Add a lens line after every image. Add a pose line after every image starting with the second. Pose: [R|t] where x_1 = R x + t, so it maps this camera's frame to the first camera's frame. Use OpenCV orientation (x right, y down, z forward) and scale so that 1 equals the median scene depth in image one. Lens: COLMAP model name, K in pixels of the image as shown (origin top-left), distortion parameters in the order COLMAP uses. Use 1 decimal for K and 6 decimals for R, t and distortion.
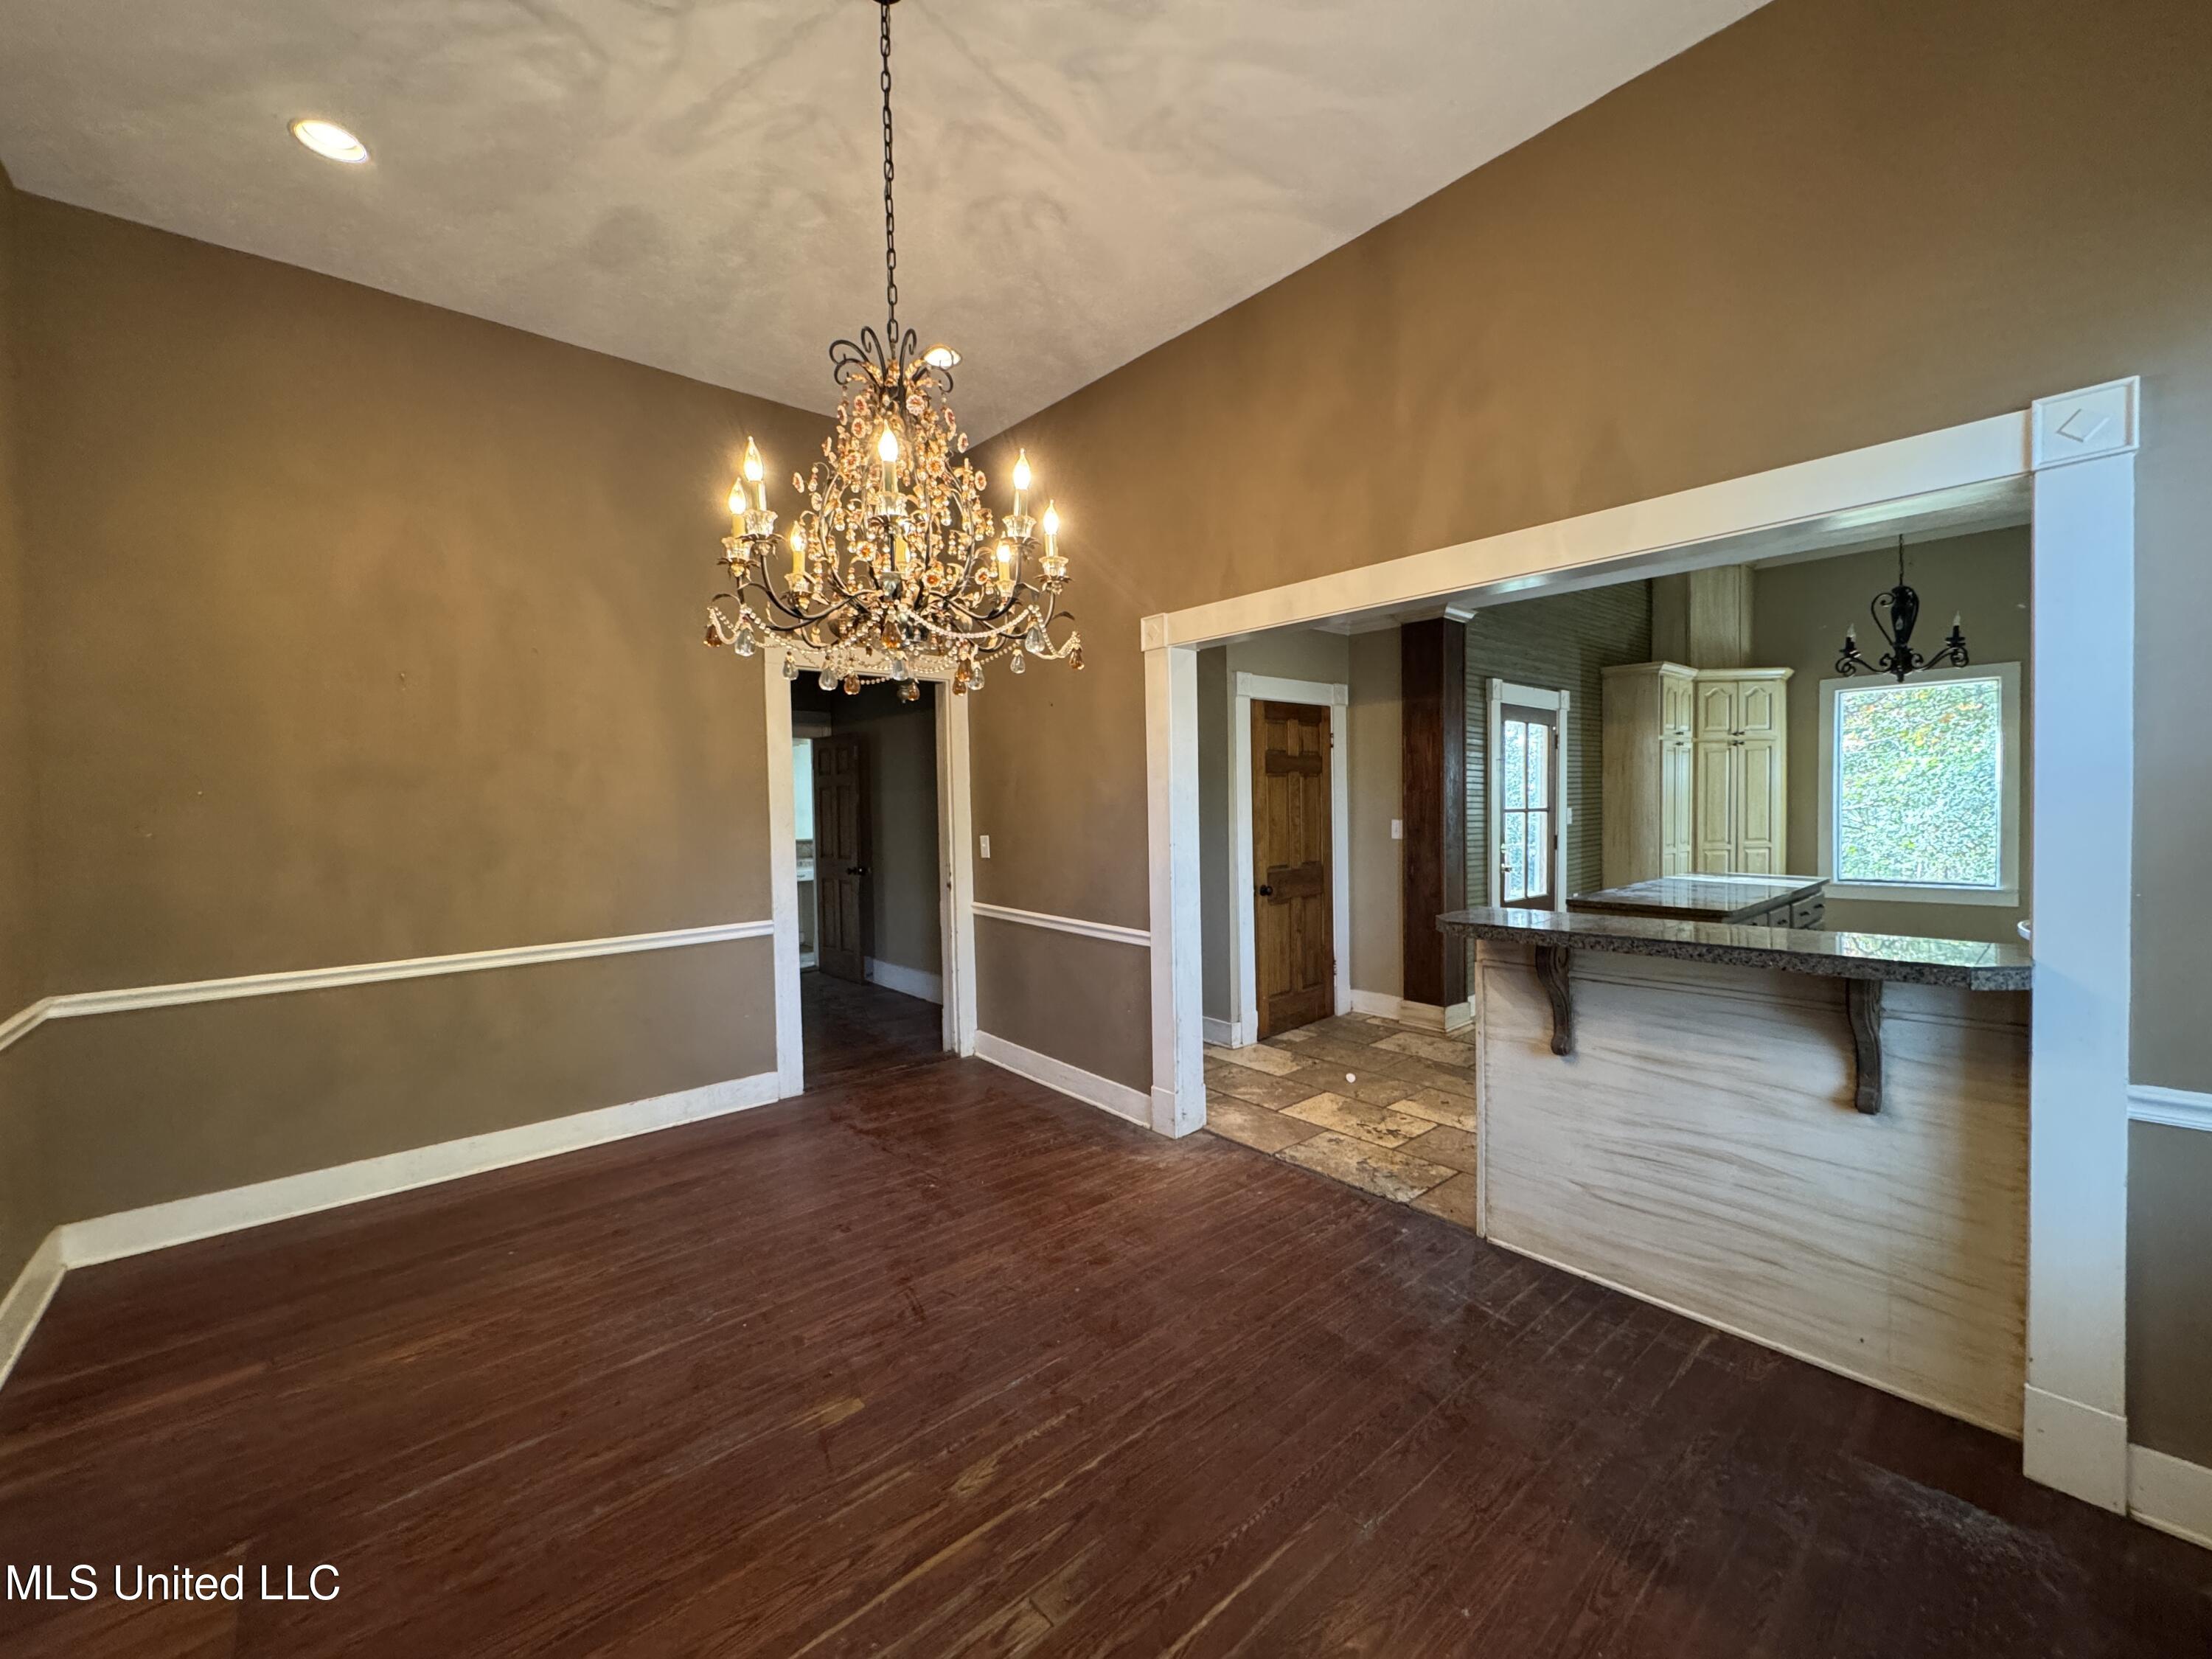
lens RADIAL K [[880.4, 0, 1100.3], [0, 880.4, 830.5], [0, 0, 1]] dist [-0.003233, 0.000004]
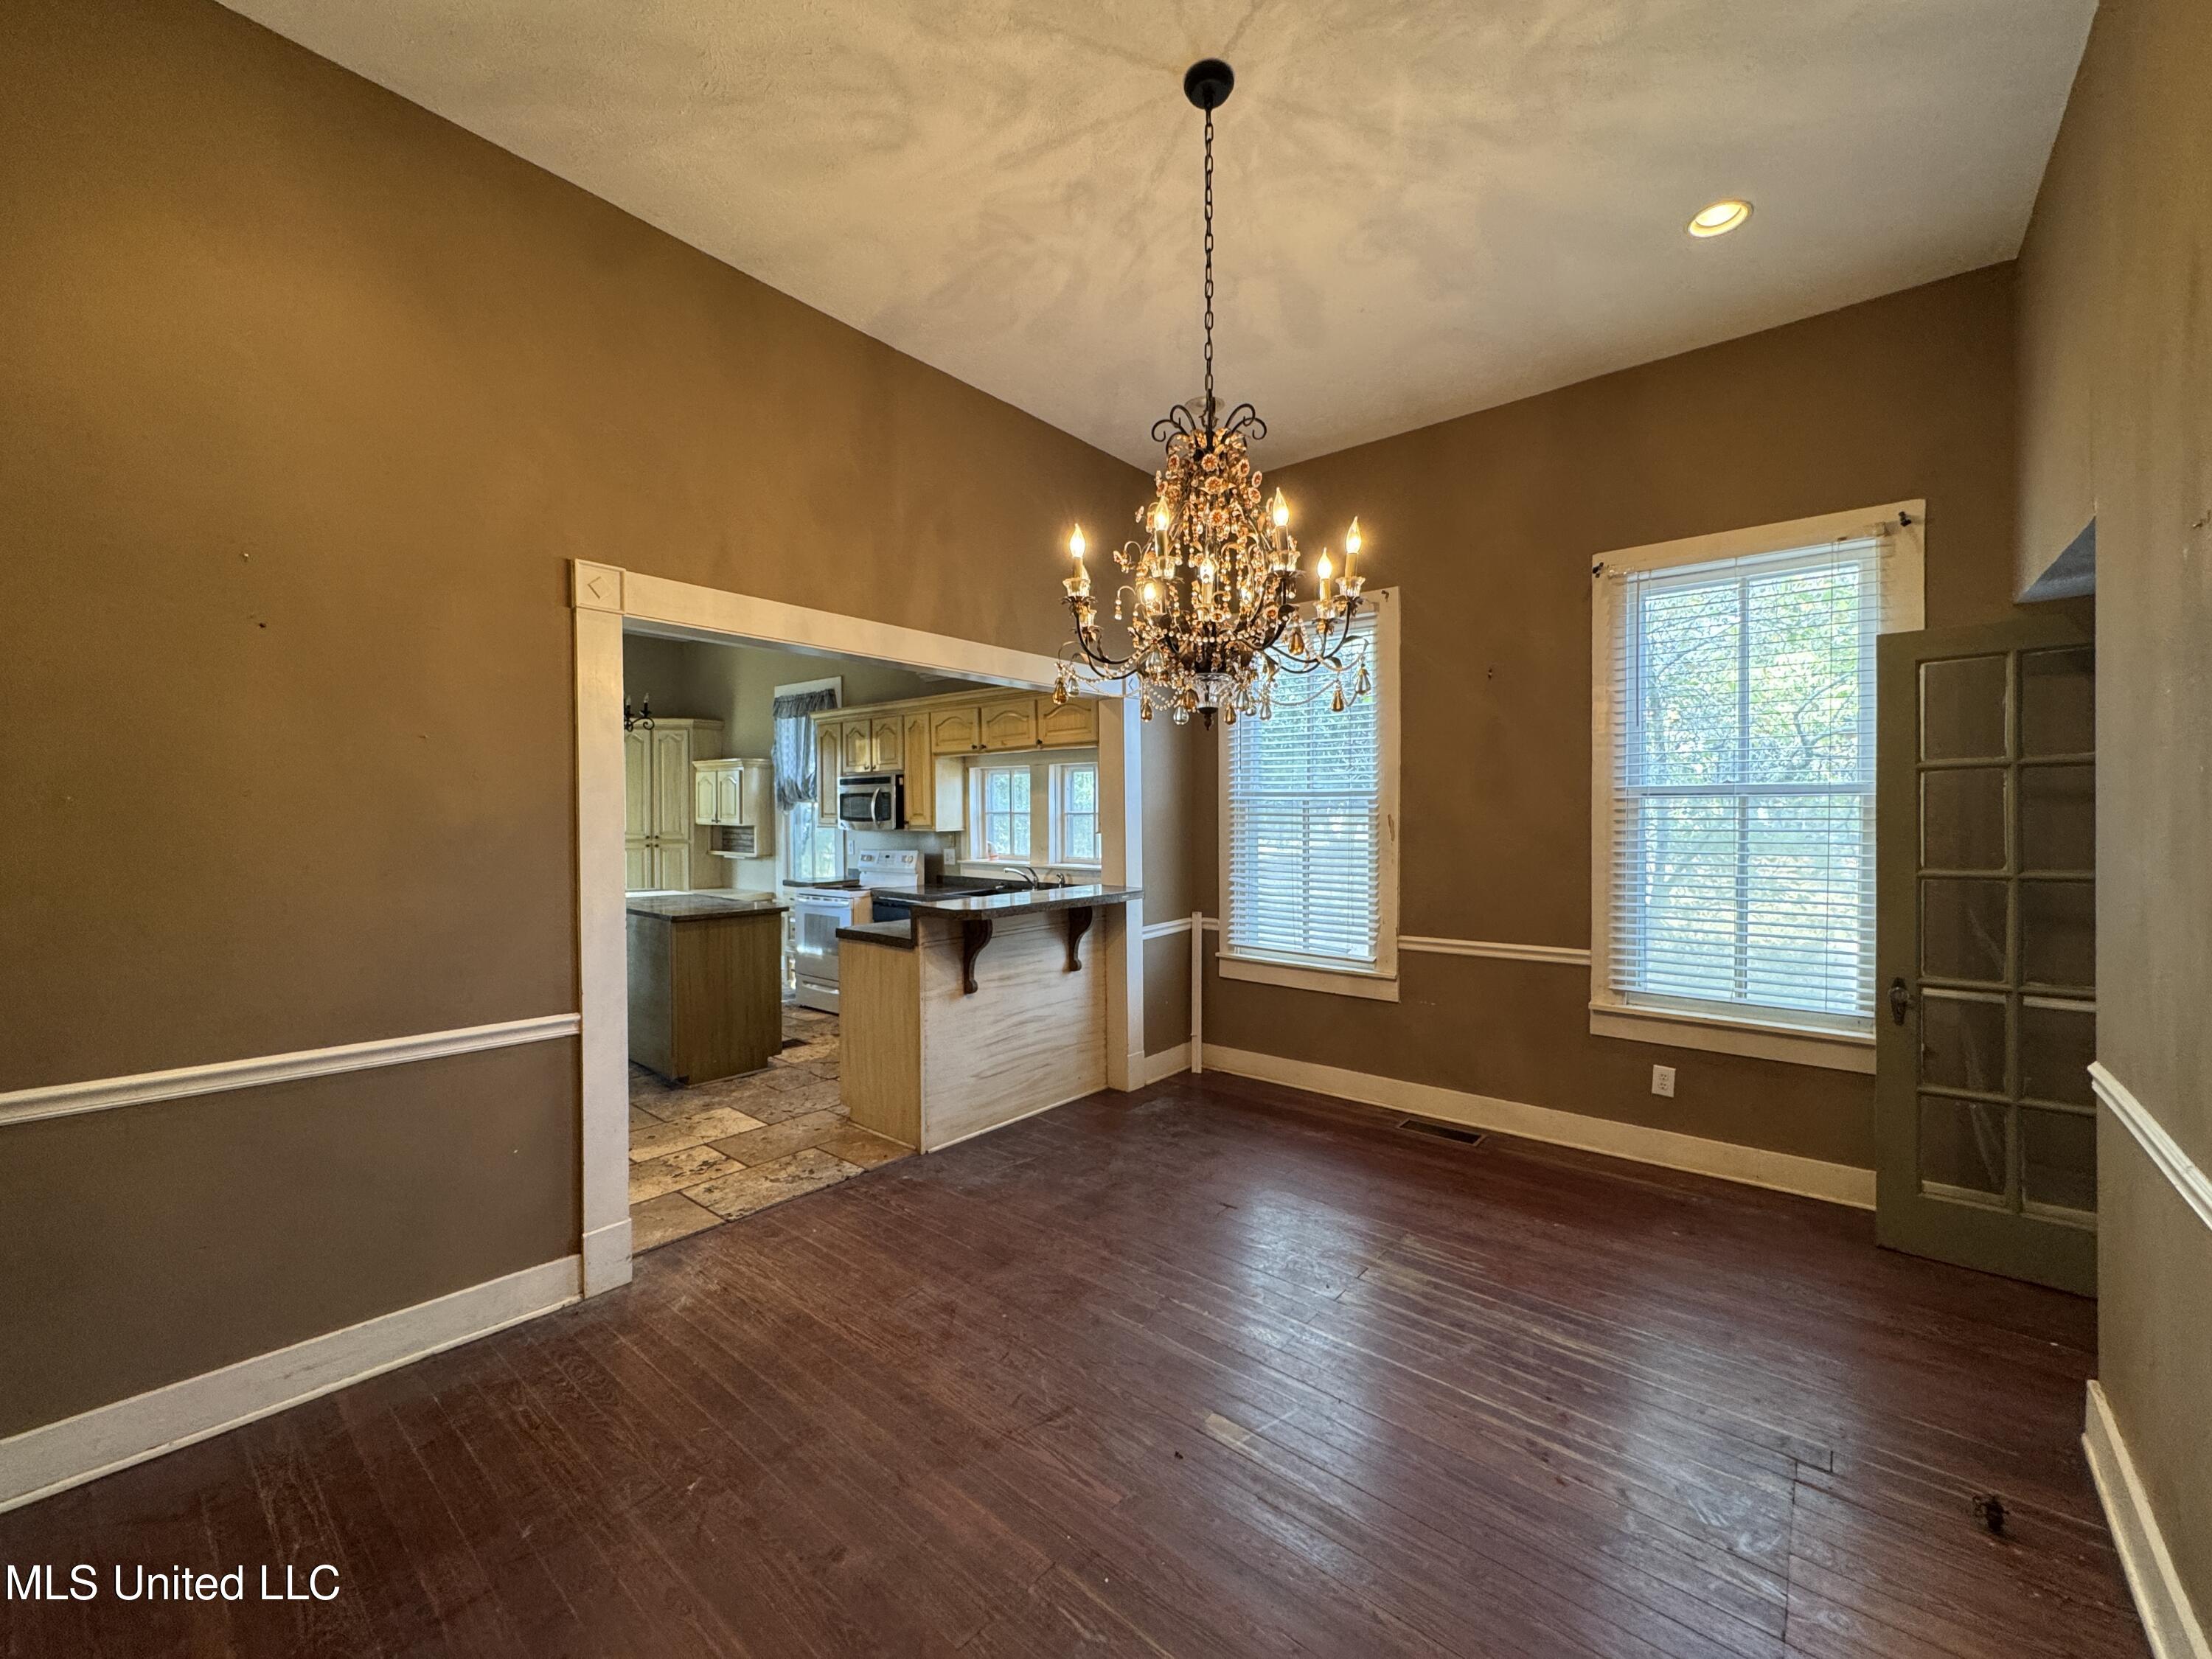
lens RADIAL K [[880.4, 0, 1106.3], [0, 880.4, 830.4], [0, 0, 1]] dist [-0.003233, 0.000004]
pose [[-0.164229, 0.001211, 0.986421, -0.724345], [0.037135, 0.999298, 0.004956, -0.015871], [-0.985723, 0.037445, -0.164159, 0.731869]]
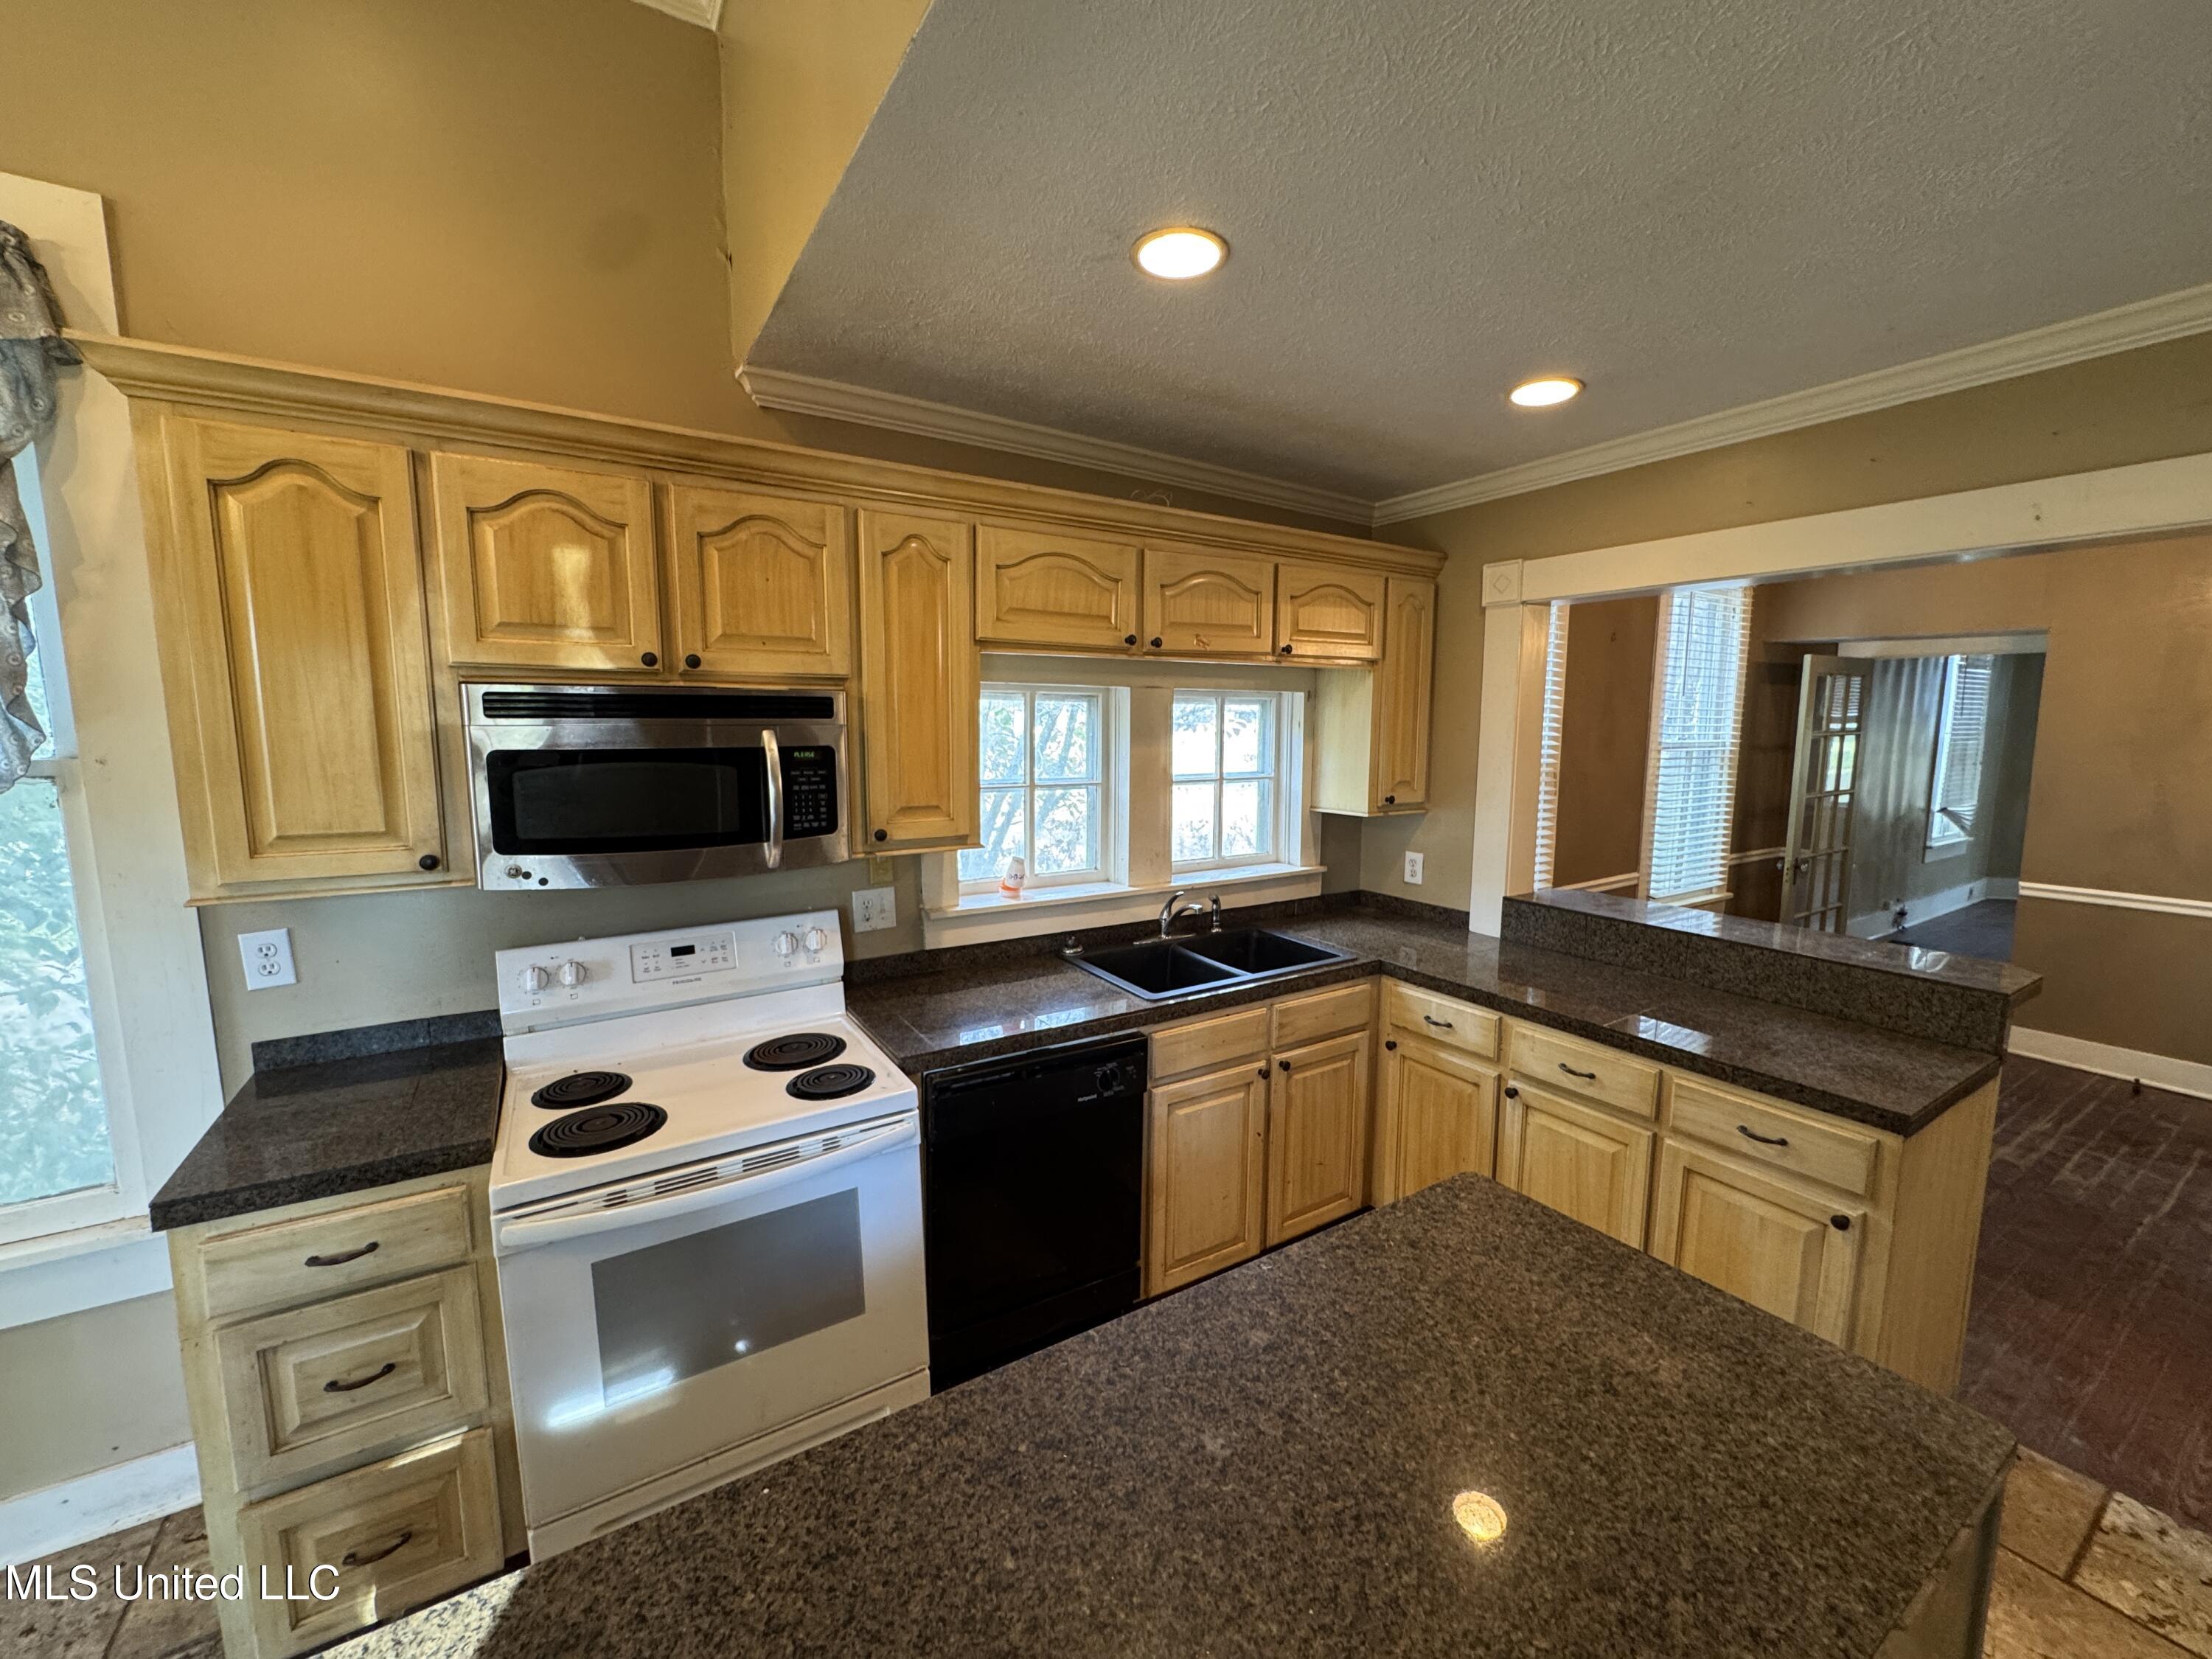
lens RADIAL K [[880.4, 0, 1104.9], [0, 880.4, 821.6], [0, 0, 1]] dist [-0.003233, 0.000004]
pose [[-0.990263, -0.002516, 0.139186, 0.828658], [0.018414, 0.988683, 0.148885, -0.132500], [-0.137985, 0.149998, -0.979010, 1.394087]]
